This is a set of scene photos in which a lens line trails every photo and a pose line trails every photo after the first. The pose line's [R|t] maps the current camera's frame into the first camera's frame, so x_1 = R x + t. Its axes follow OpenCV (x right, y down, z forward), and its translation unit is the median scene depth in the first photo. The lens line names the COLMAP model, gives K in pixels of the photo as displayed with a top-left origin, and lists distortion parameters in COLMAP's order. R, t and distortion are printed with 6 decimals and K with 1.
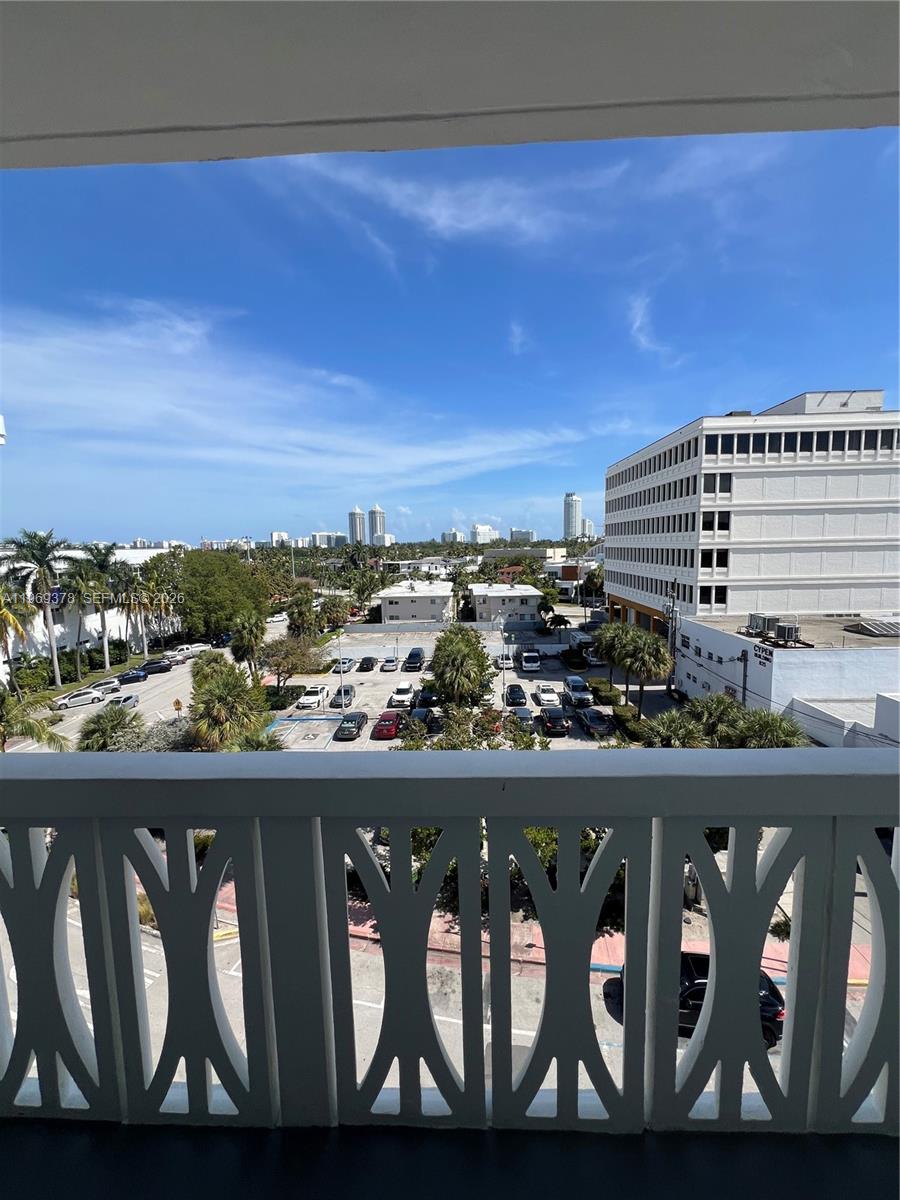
lens RADIAL K [[479.8, 0, 447.7], [0, 479.8, 596.1], [0, 0, 1]] dist [0.005633, -0.003372]
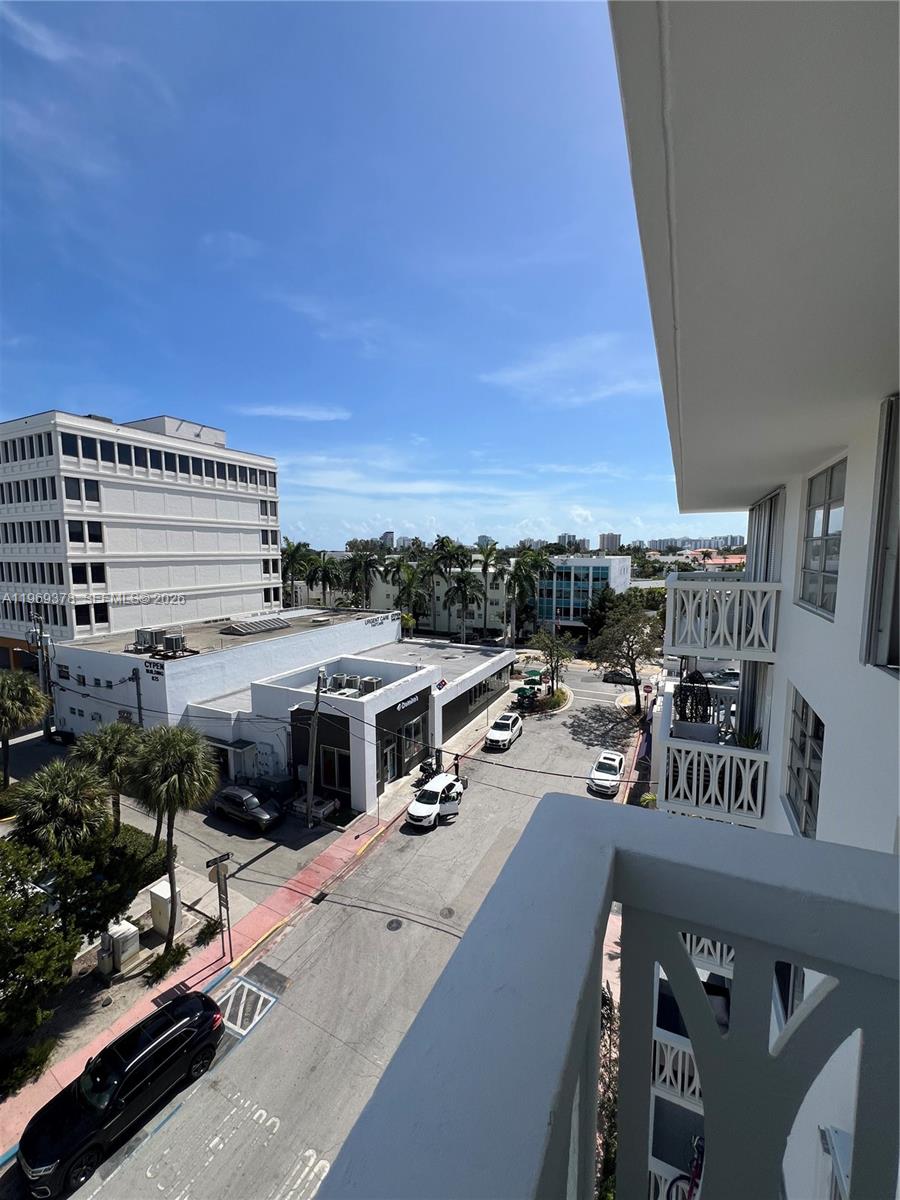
lens RADIAL K [[479.8, 0, 447.0], [0, 479.8, 599.5], [0, 0, 1]] dist [0.005633, -0.003372]
pose [[0.412892, -0.071721, 0.907951, 0.012494], [0.091957, 0.995083, 0.036786, -0.001227], [-0.906126, 0.068304, 0.417458, 0.023164]]
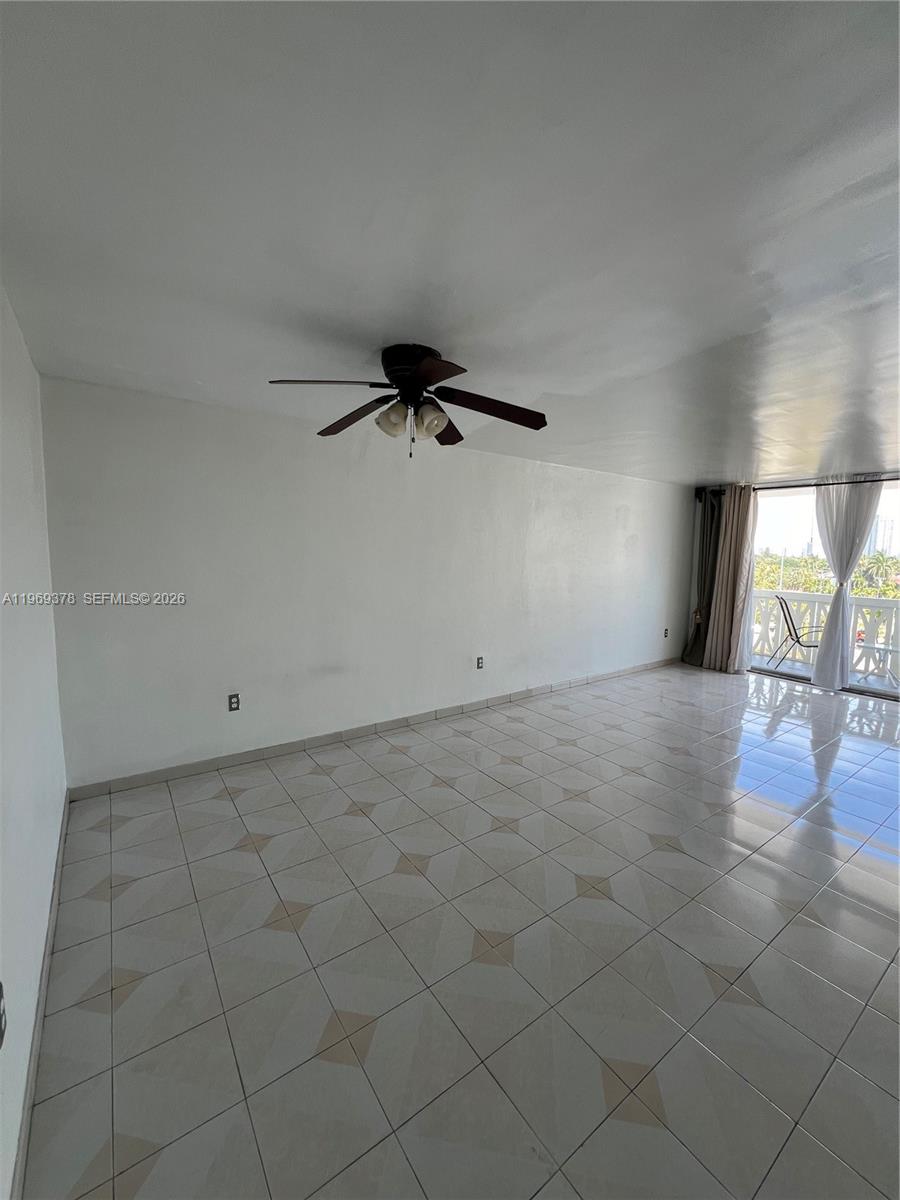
lens RADIAL K [[479.8, 0, 449.1], [0, 479.8, 599.8], [0, 0, 1]] dist [0.005633, -0.003372]
pose [[0.614572, 0.111034, -0.781008, 0.020382], [-0.114675, 0.992103, 0.050808, 0.017245], [0.780481, 0.058337, 0.622451, -0.153252]]
